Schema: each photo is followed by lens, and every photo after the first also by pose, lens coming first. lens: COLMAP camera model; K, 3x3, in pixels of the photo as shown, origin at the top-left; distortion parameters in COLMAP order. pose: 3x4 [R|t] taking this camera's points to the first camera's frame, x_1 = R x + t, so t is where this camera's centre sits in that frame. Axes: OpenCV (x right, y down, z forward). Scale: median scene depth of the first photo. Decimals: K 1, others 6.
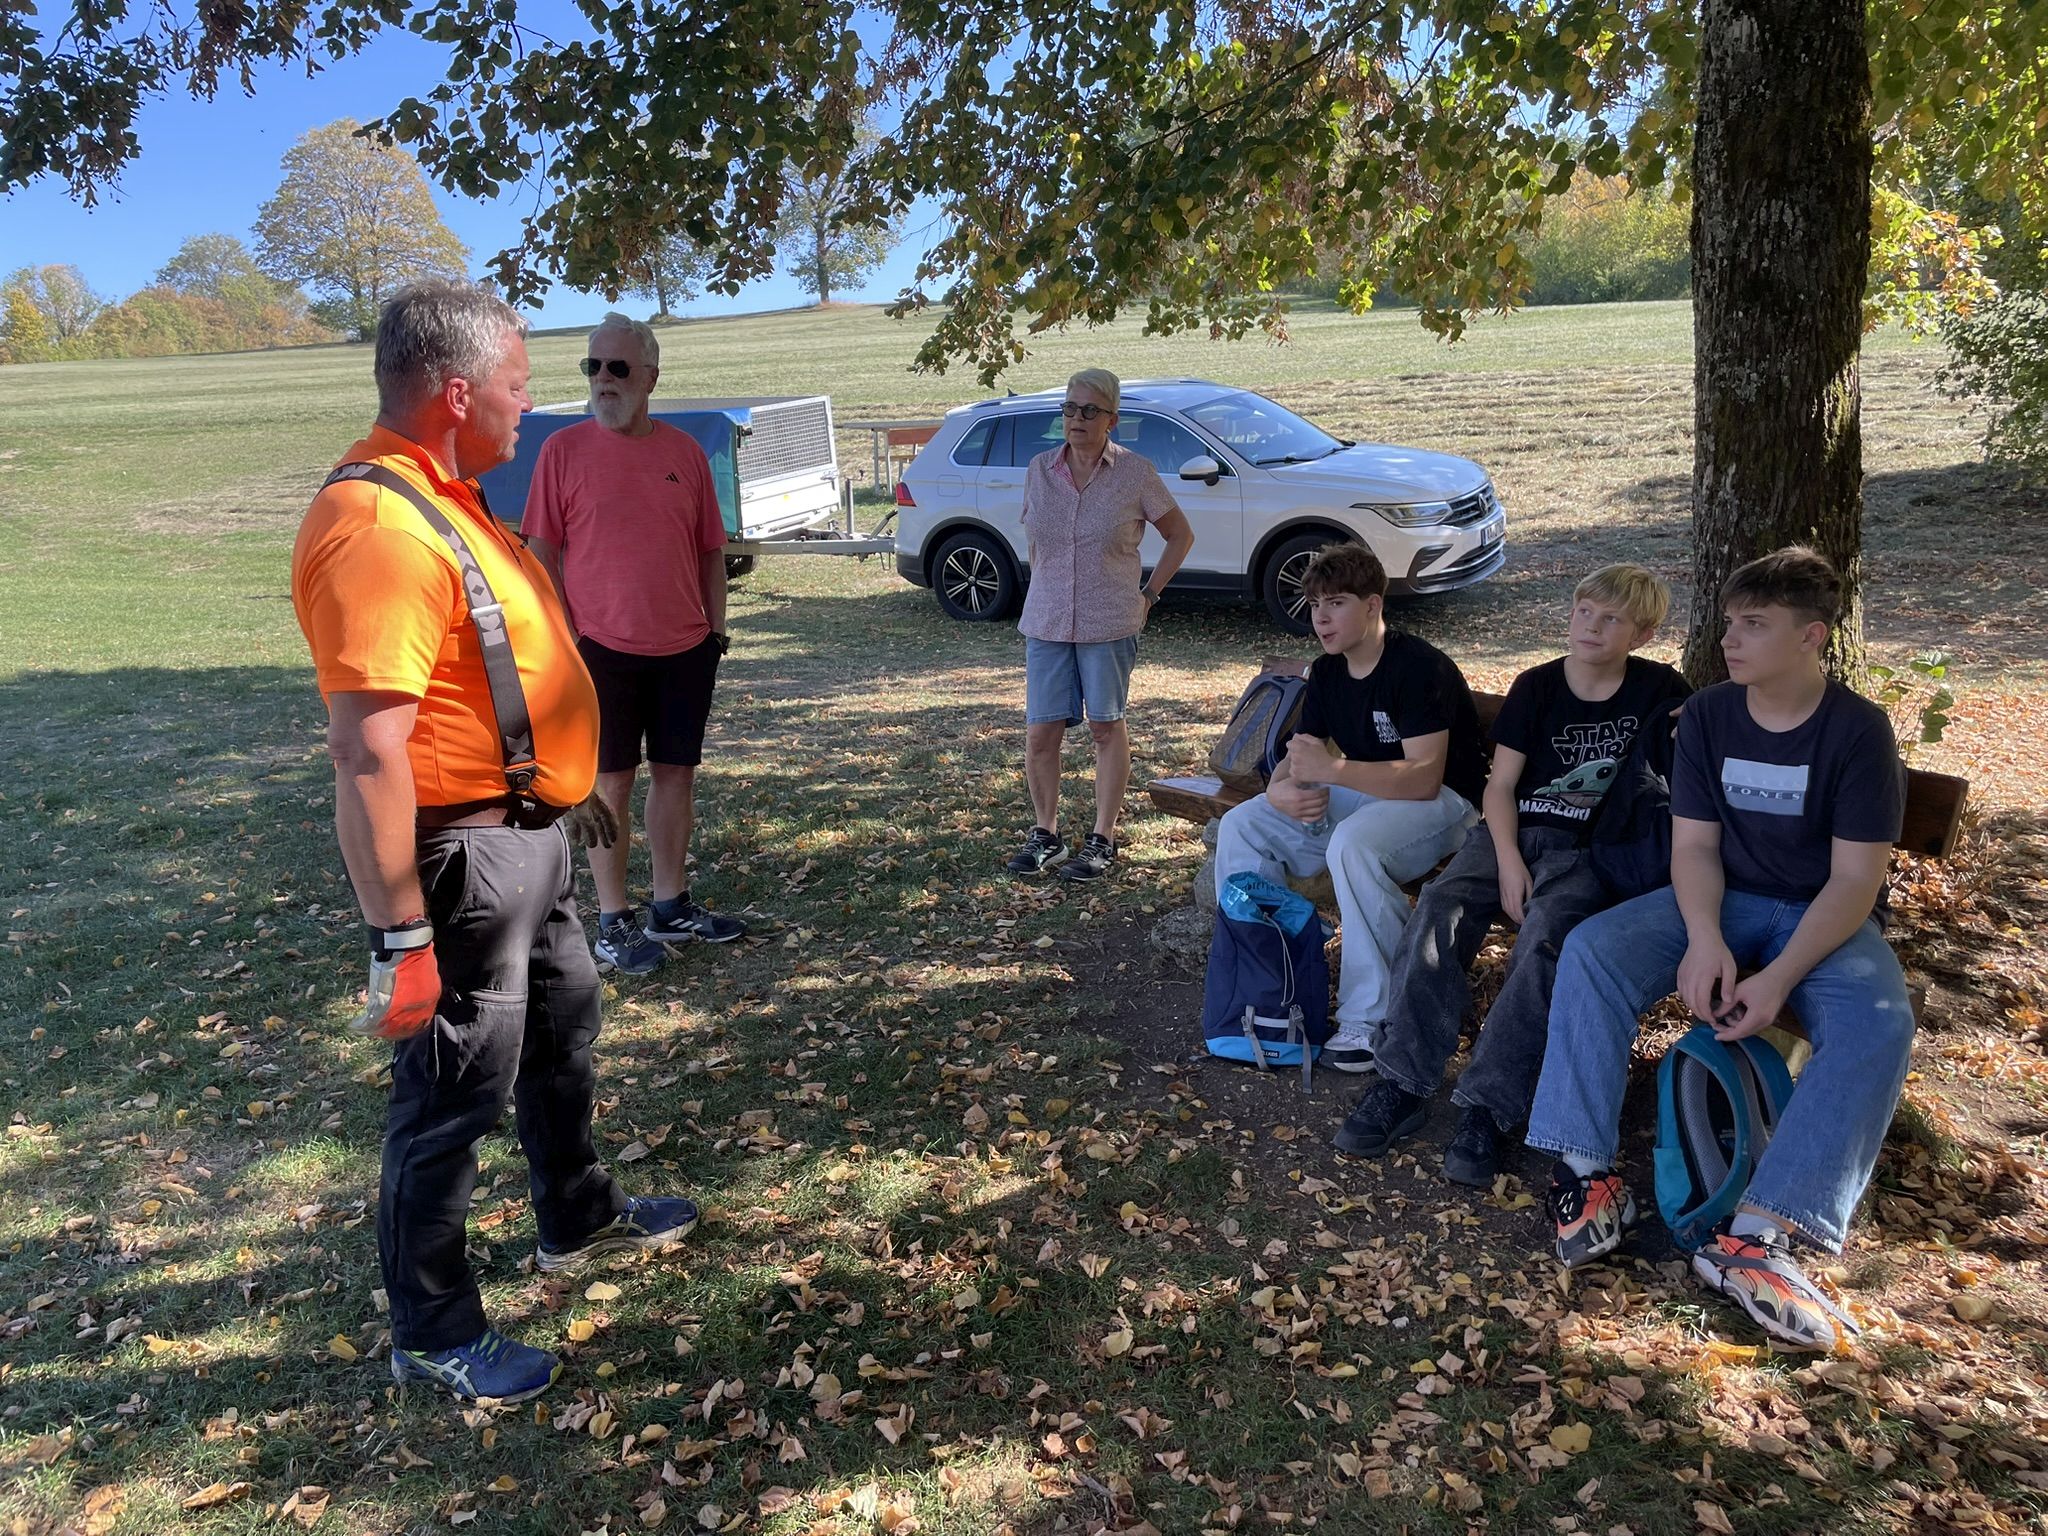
lens RADIAL K [[1541.6, 0, 1023.6], [0, 1541.6, 772.8], [0, 0, 1]] dist [0.061417, -0.094161]
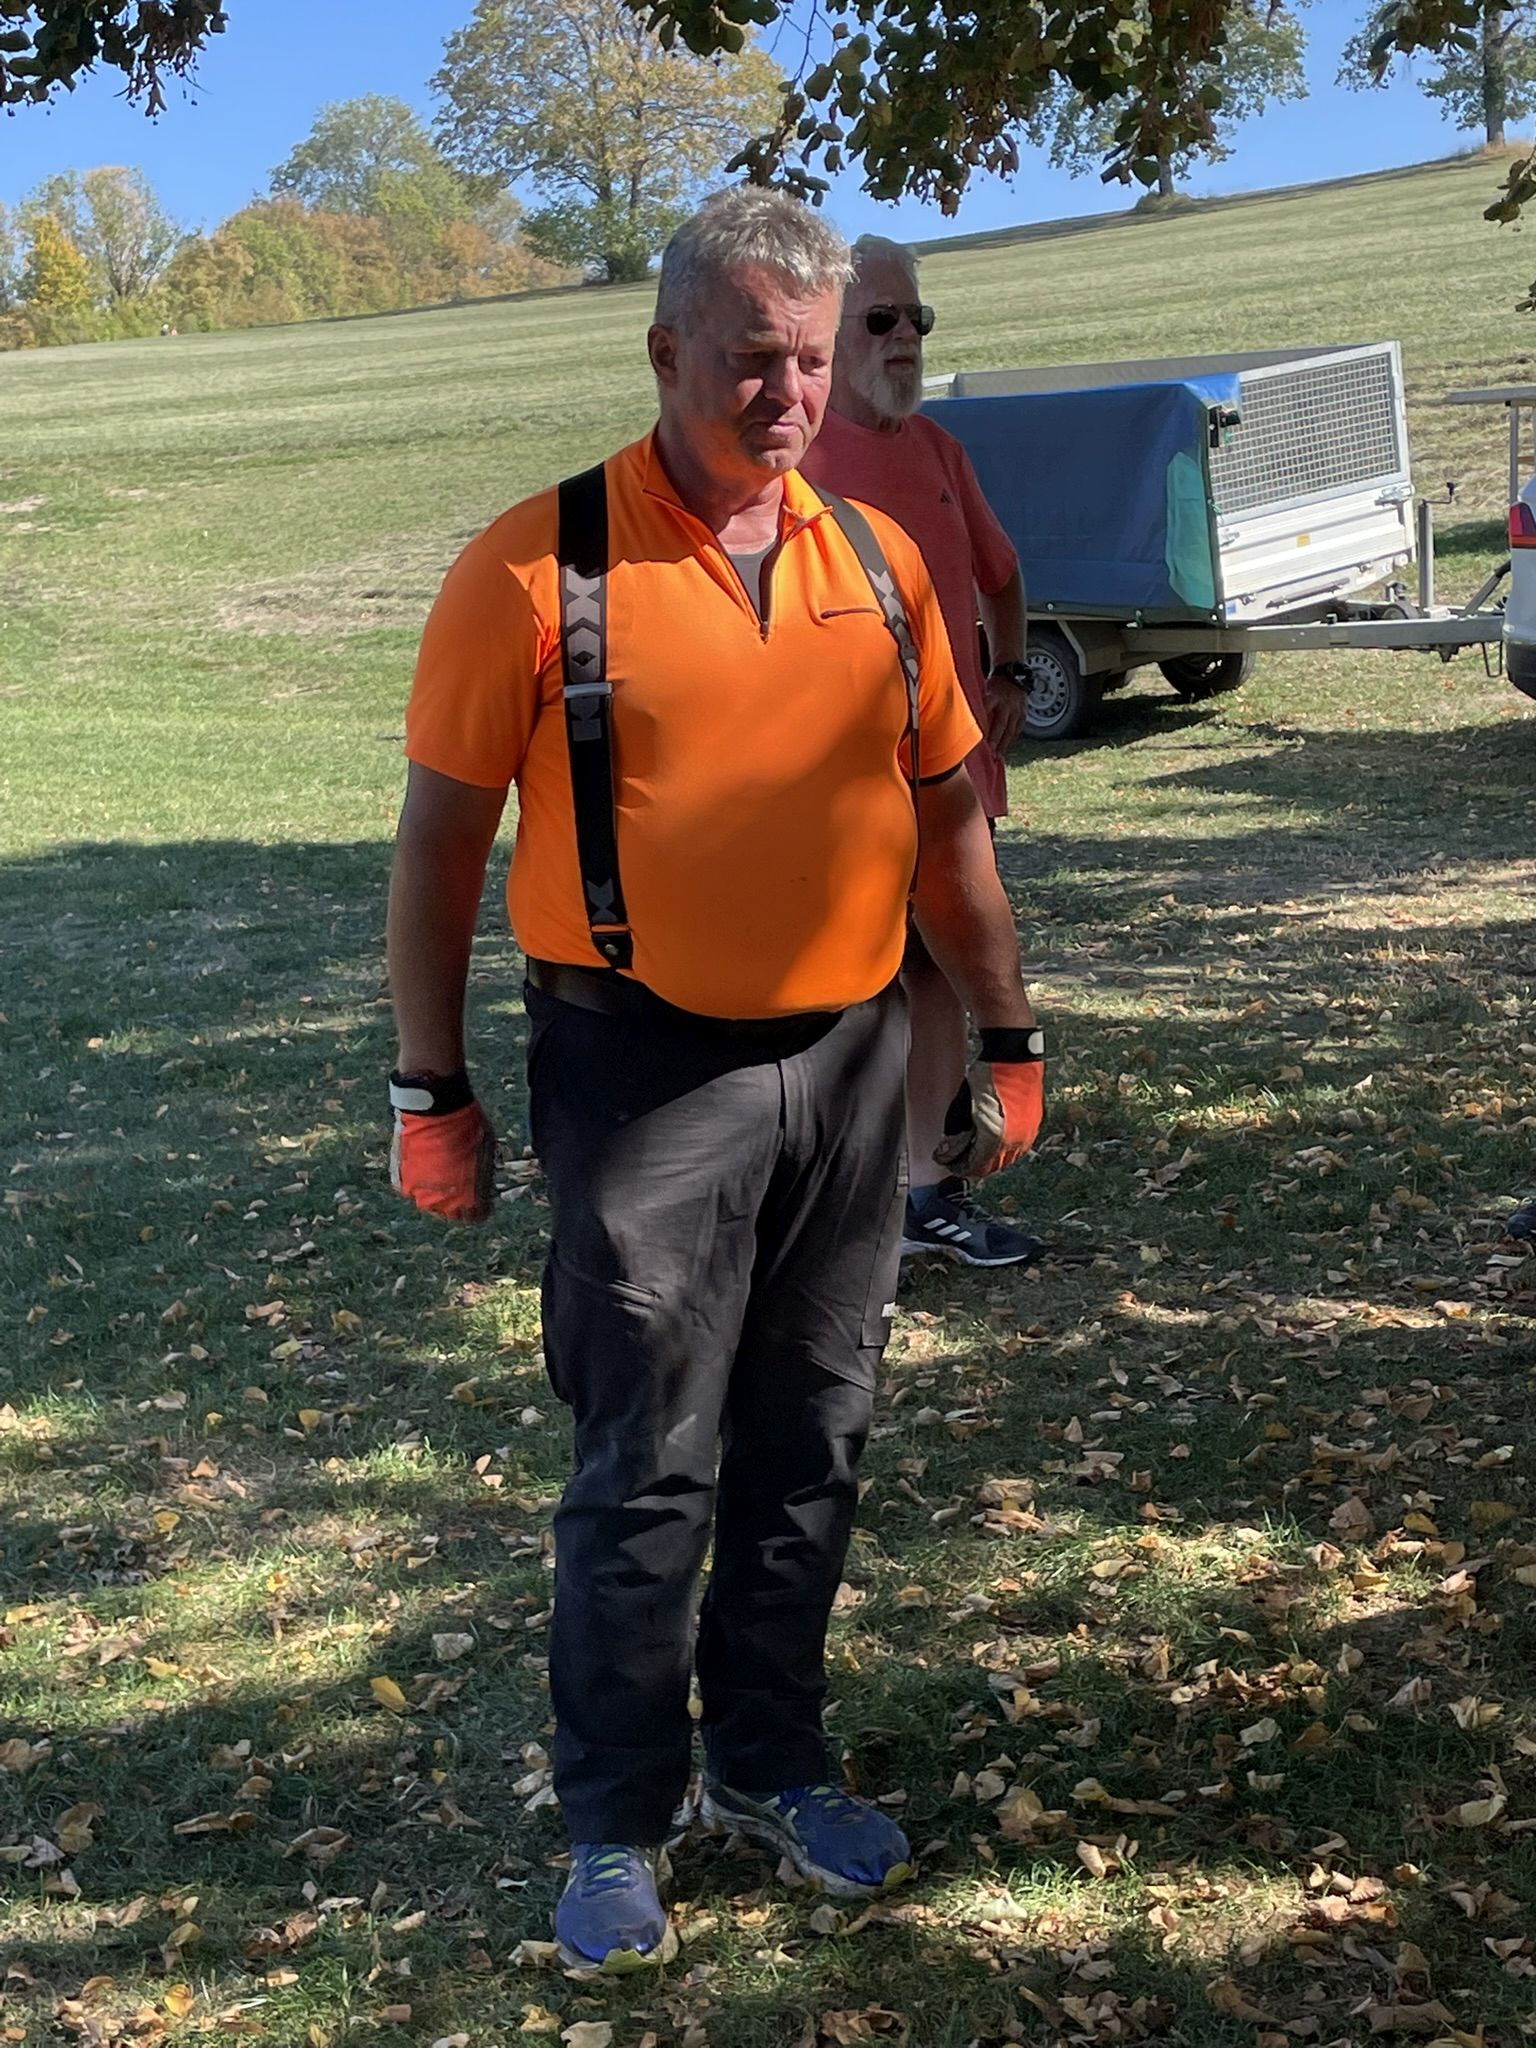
lens RADIAL K [[3192.9, 0, 771.6], [0, 3192.9, 1013.4], [0, 0, 1]] dist [0.096005, 0.000000]
pose [[0.941072, 0.026900, -0.337135, 0.102419], [-0.038421, 0.998882, -0.027548, 0.039274], [0.336017, 0.038877, 0.941053, -0.162583]]
